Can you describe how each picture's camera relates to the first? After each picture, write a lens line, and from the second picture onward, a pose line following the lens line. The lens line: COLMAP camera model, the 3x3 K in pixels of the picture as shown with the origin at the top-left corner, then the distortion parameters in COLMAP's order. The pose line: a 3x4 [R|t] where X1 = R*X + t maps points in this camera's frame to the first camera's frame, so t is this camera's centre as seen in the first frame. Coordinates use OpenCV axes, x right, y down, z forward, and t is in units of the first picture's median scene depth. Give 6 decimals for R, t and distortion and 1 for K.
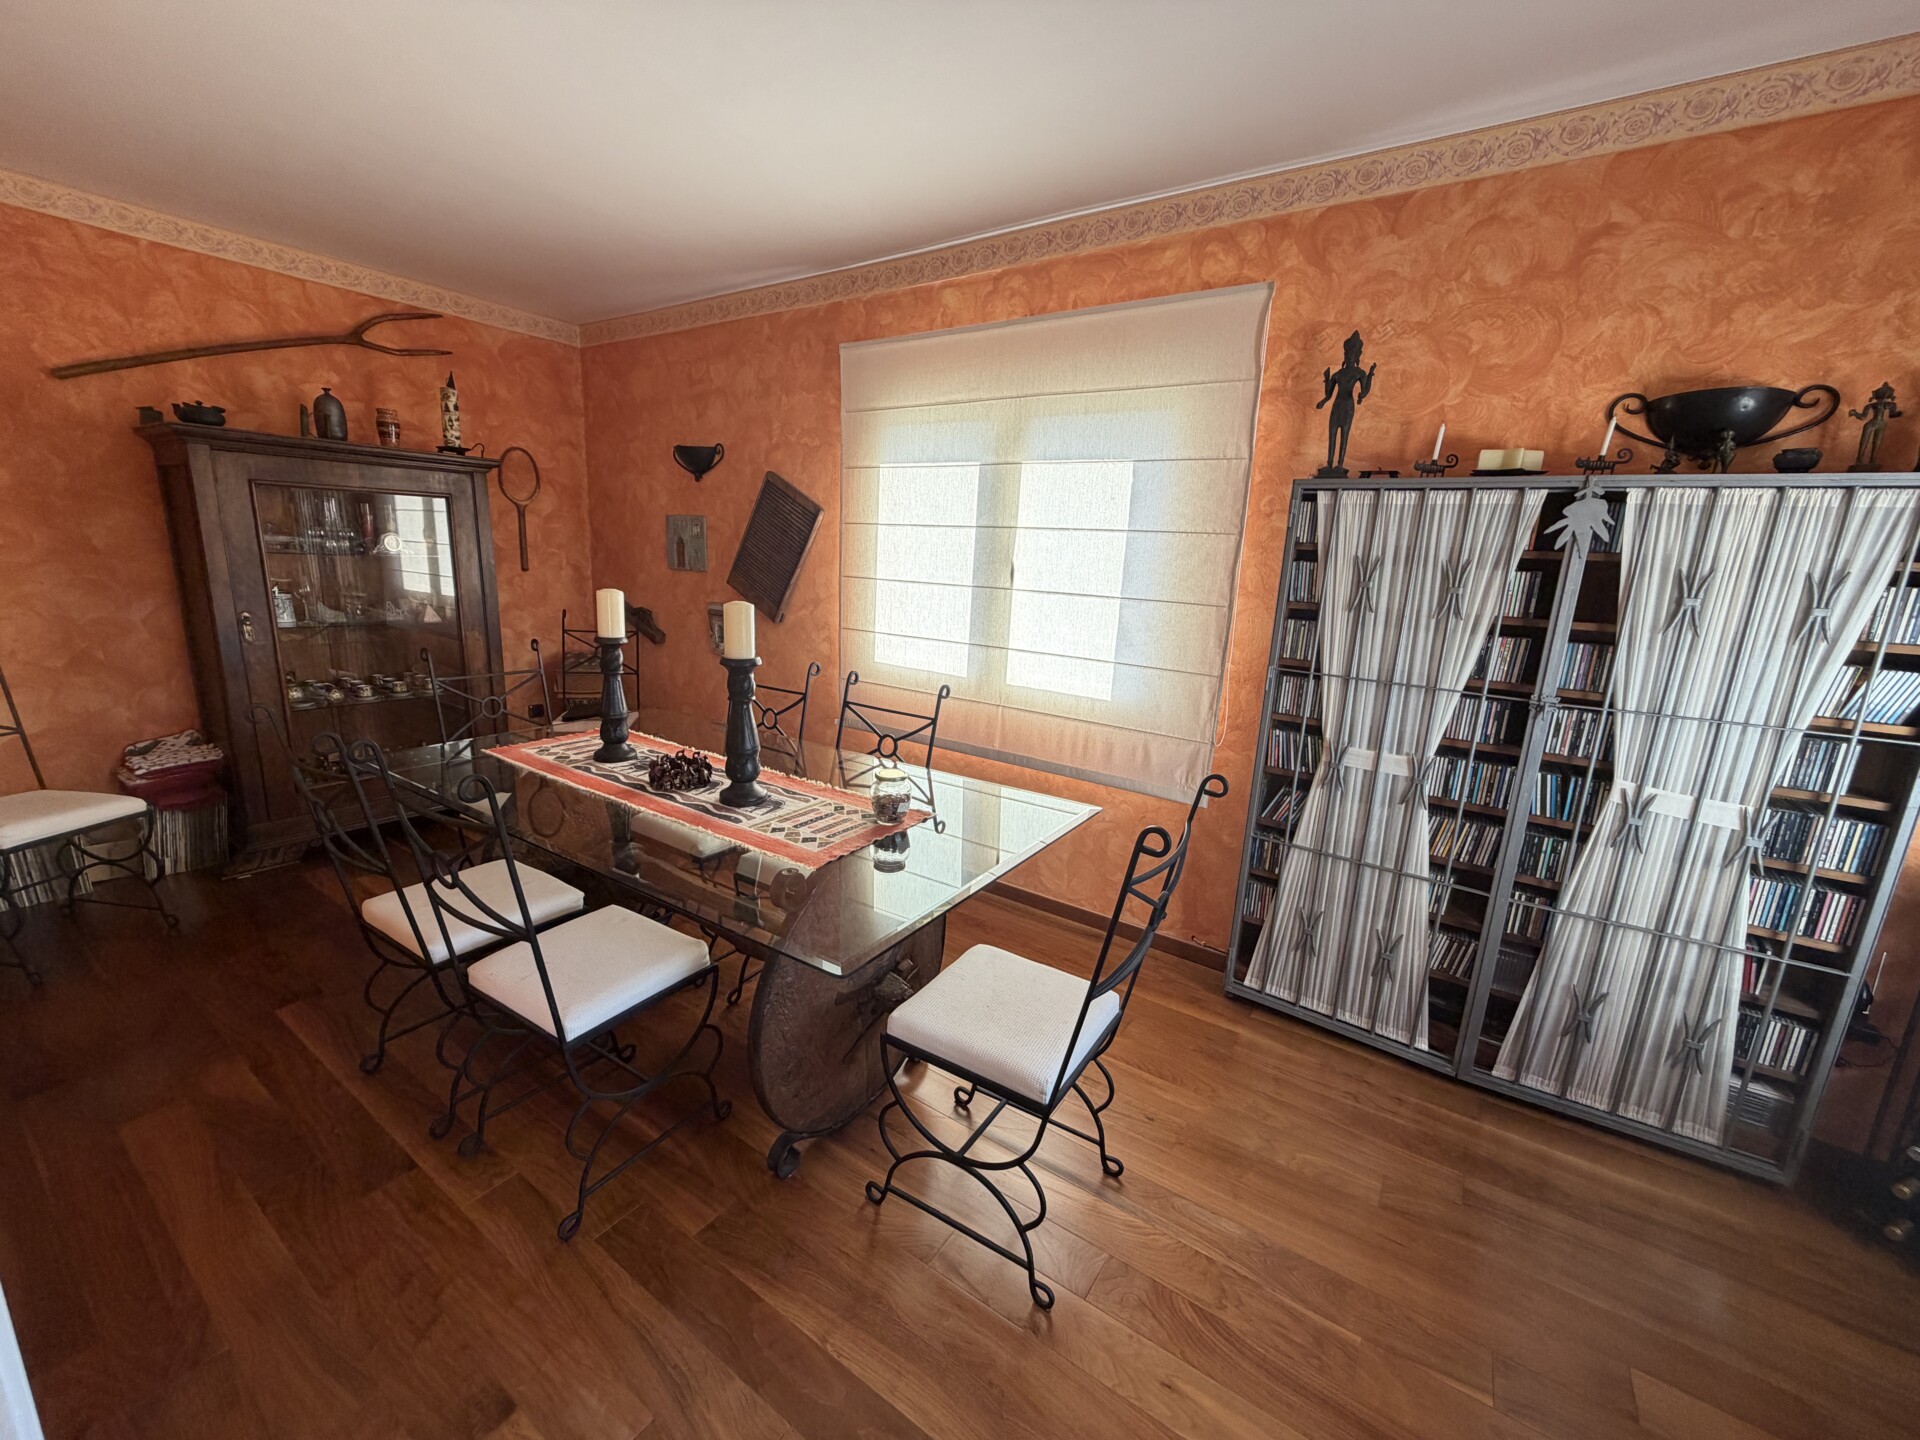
lens RADIAL K [[765.4, 0, 935.0], [0, 765.4, 716.7], [0, 0, 1]] dist [-0.000986, 0.000031]
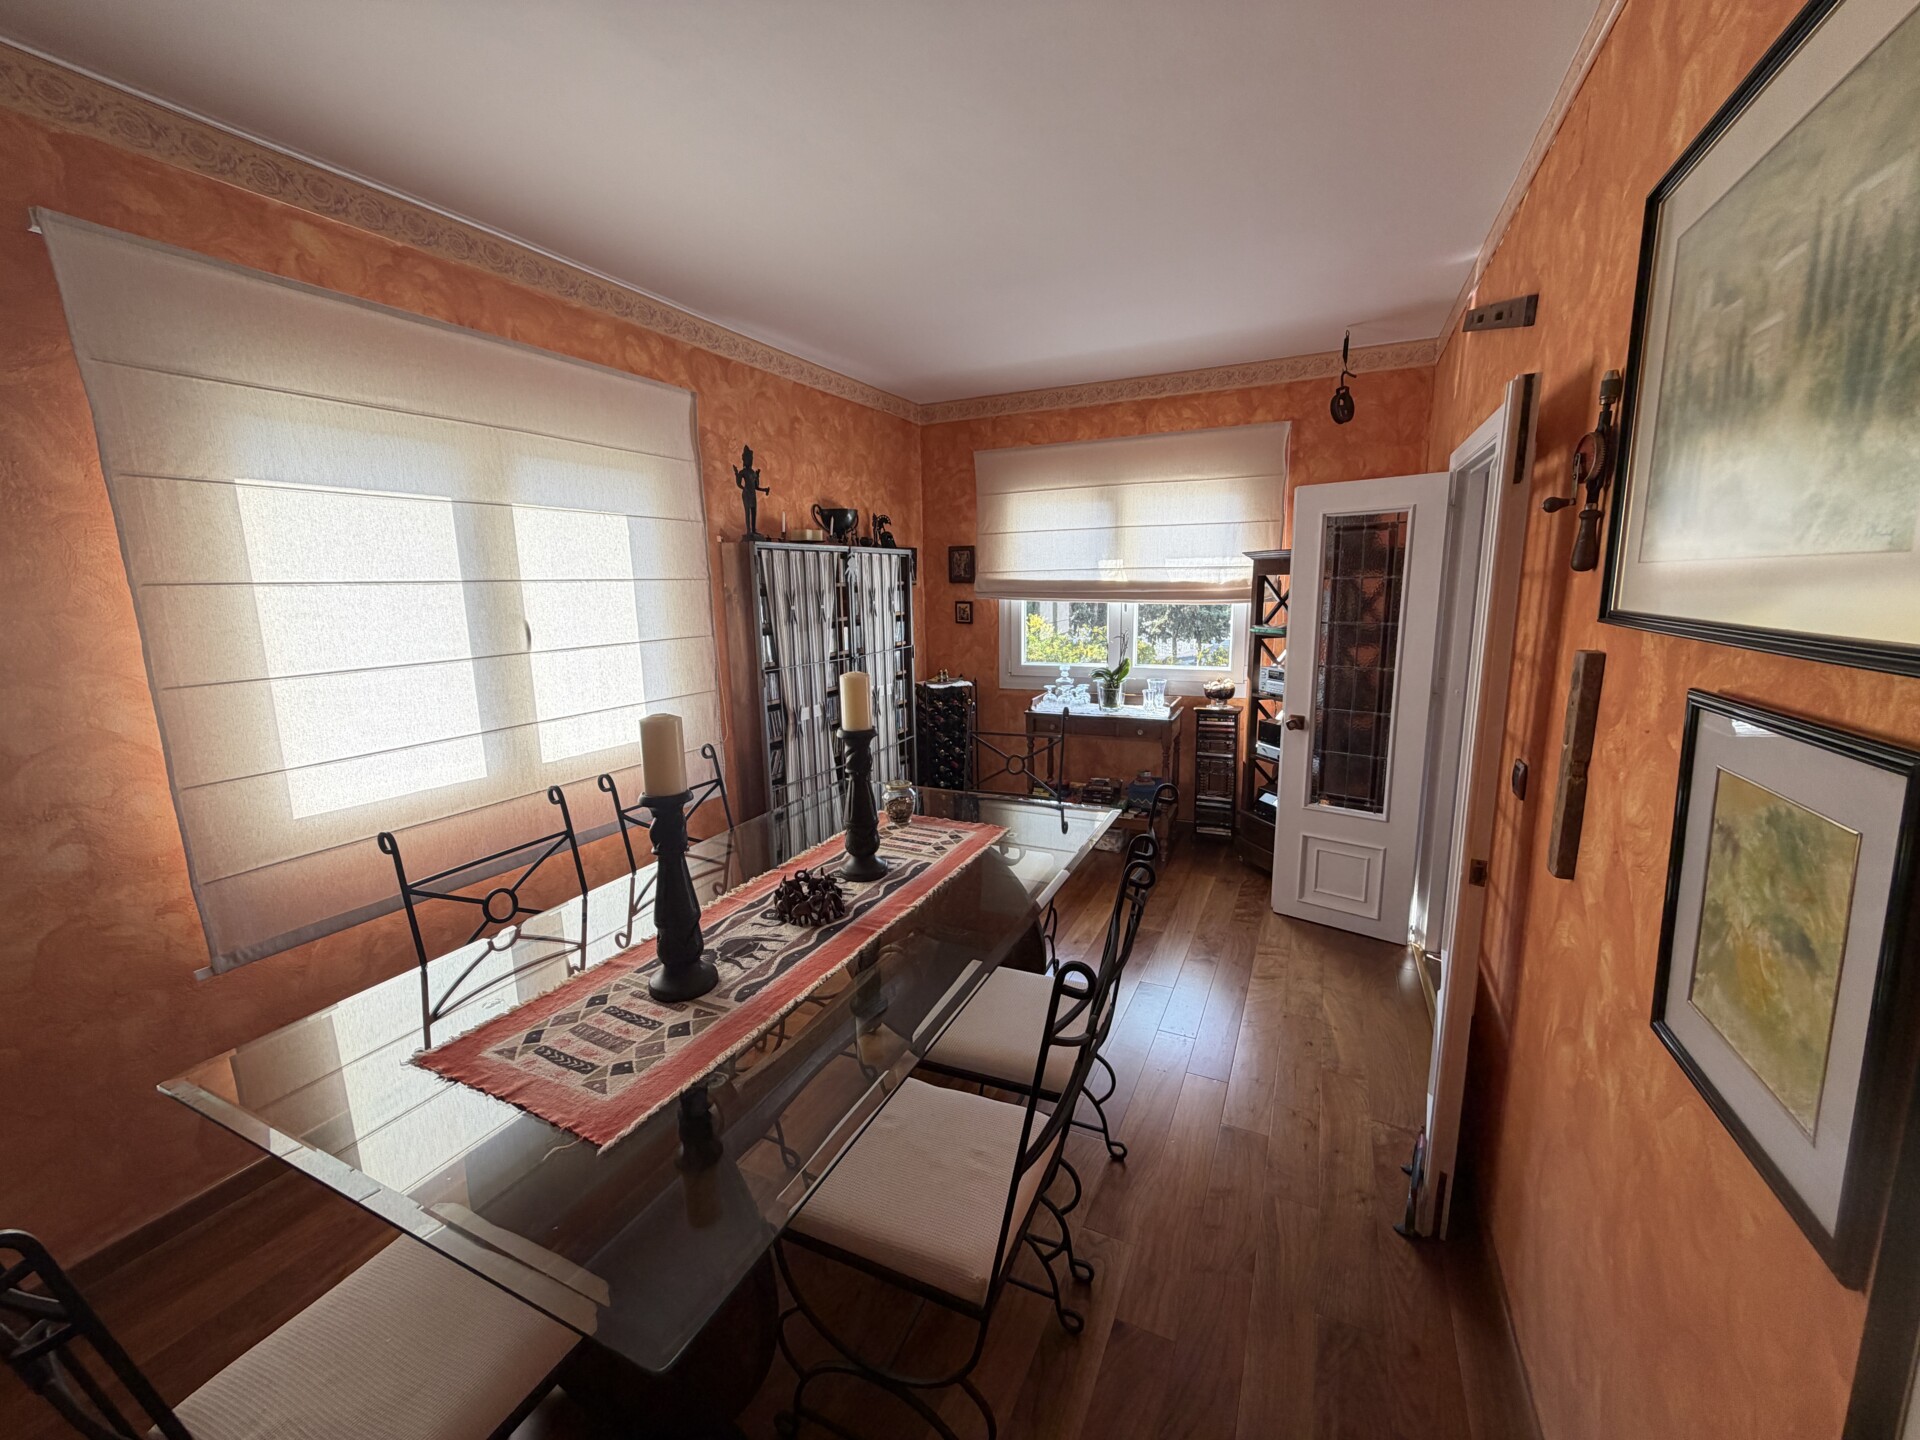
lens RADIAL K [[765.4, 0, 962.6], [0, 765.4, 721.2], [0, 0, 1]] dist [-0.000986, 0.000031]
pose [[-0.163470, -0.214329, 0.962985, -1.069254], [0.230709, 0.940744, 0.248543, -0.259783], [-0.959193, 0.262799, -0.104336, 0.865033]]
